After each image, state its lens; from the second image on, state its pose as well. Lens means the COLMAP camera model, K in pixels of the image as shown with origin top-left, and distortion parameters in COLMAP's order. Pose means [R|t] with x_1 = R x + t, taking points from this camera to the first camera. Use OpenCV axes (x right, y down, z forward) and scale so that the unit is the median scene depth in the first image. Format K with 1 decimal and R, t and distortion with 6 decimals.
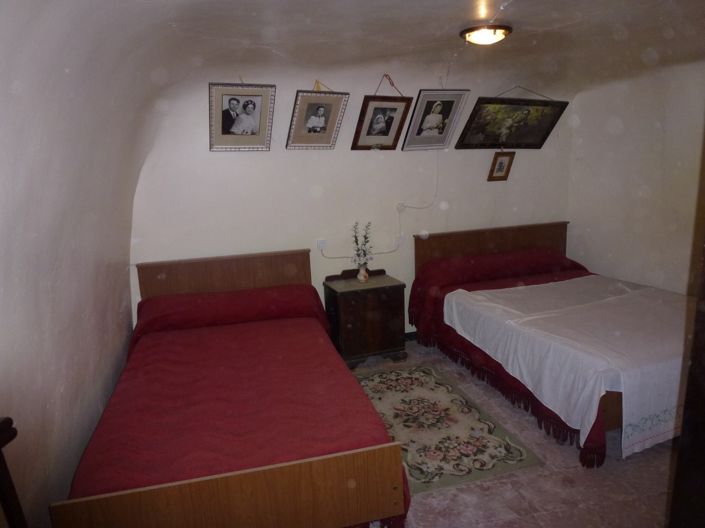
lens RADIAL K [[514.7, 0, 352.5], [0, 514.7, 264.0], [0, 0, 1]] dist [-0.048570, 0.009787]
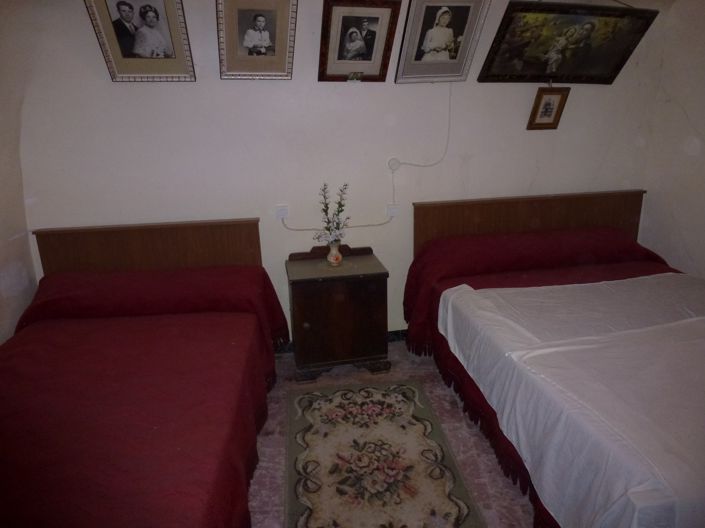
lens RADIAL K [[514.7, 0, 352.5], [0, 514.7, 264.0], [0, 0, 1]] dist [-0.048570, 0.009787]
pose [[0.986152, 0.059505, -0.154803, 0.165985], [-0.043137, 0.993320, 0.107023, -0.048436], [0.160137, -0.098863, 0.982131, 0.285031]]
